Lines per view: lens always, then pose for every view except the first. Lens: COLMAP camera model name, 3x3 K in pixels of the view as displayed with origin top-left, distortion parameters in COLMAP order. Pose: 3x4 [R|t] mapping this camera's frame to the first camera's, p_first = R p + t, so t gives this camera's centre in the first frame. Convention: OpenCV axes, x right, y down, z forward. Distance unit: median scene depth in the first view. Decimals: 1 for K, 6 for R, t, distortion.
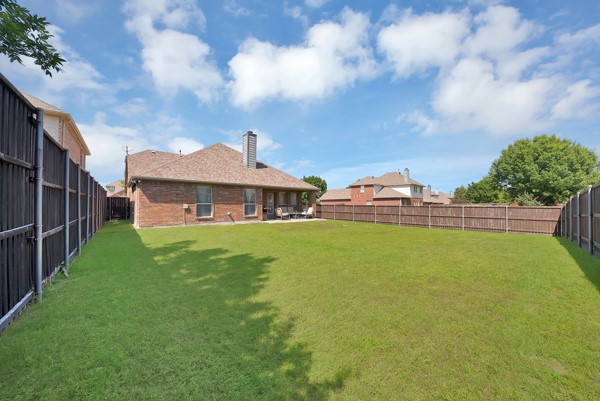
lens RADIAL K [[214.5, 0, 300.4], [0, 214.5, 203.0], [0, 0, 1]] dist [-0.023381, 0.000150]
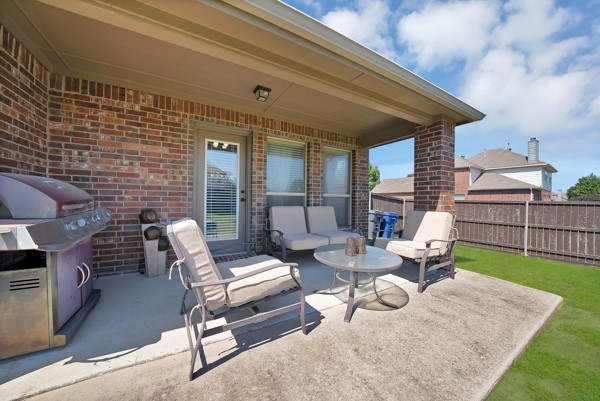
lens RADIAL K [[214.5, 0, 300.4], [0, 214.5, 203.0], [0, 0, 1]] dist [-0.023381, 0.000150]
pose [[0.982446, 0.013355, -0.186066, -0.034121], [-0.009207, 0.999690, 0.023140, 0.013034], [0.186317, -0.021021, 0.982265, 0.982575]]
